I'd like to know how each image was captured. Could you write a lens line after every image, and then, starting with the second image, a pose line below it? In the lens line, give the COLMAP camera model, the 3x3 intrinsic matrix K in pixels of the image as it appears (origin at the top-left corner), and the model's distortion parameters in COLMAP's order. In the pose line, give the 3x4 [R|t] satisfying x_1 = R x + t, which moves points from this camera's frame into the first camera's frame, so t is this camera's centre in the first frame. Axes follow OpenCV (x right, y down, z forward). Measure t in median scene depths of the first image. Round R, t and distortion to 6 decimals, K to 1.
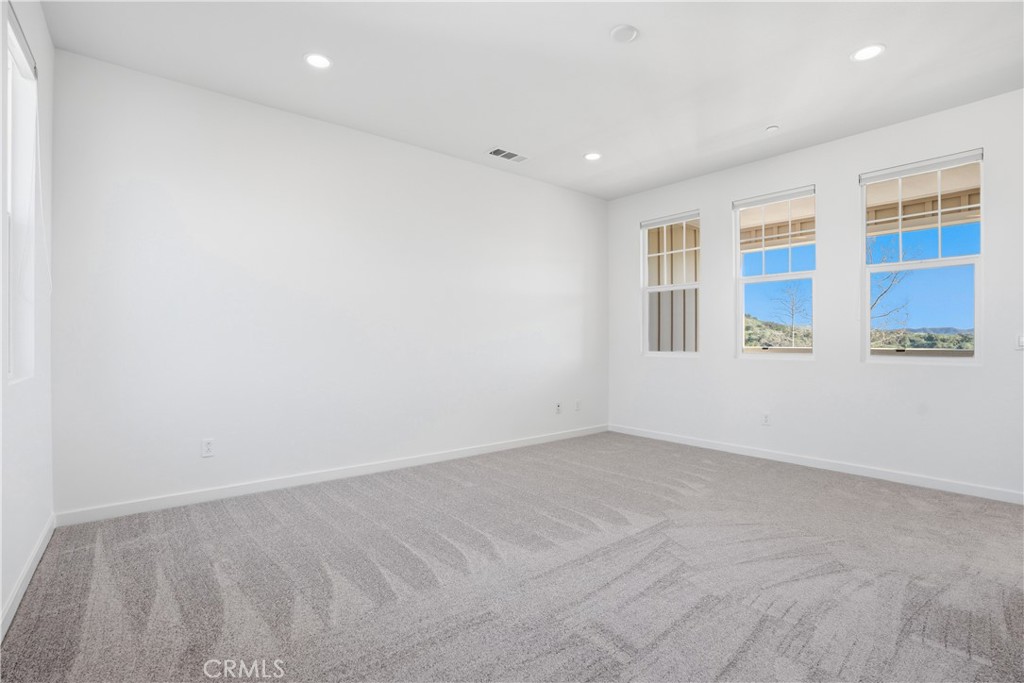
lens RADIAL K [[464.0, 0, 512.0], [0, 464.0, 341.5], [0, 0, 1]] dist [-0.027237, 0.000524]
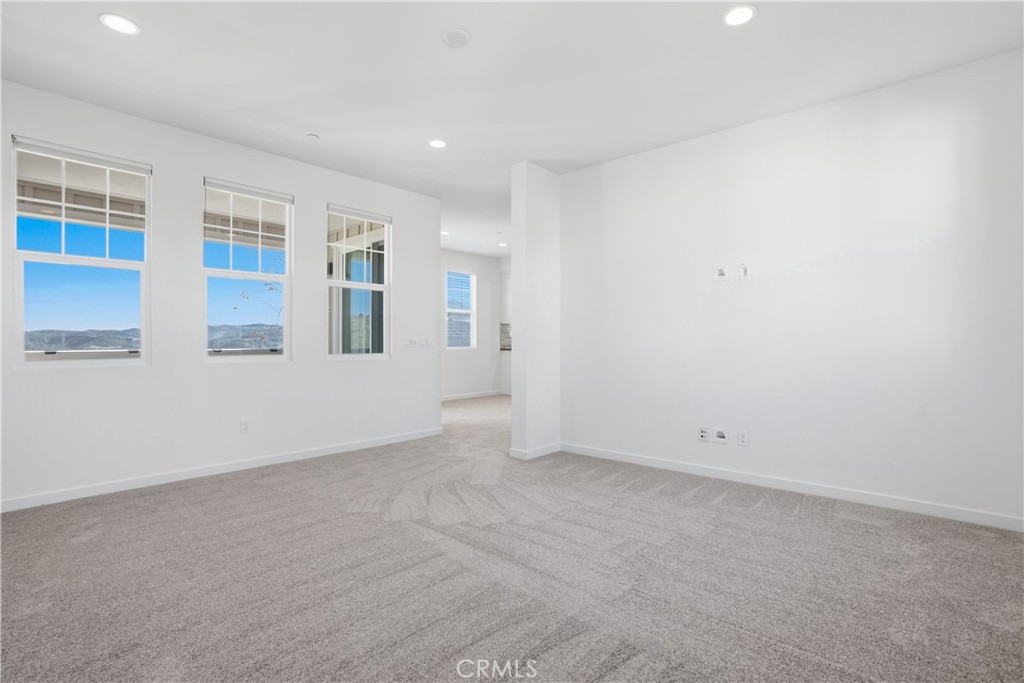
lens RADIAL K [[484.5, 0, 512.0], [0, 484.5, 341.5], [0, 0, 1]] dist [-0.066193, 0.042253]
pose [[-0.125467, -0.002524, 0.992095, -0.366229], [0.003360, 0.999990, 0.002969, -0.003672], [-0.992092, 0.003706, -0.125457, 0.453799]]
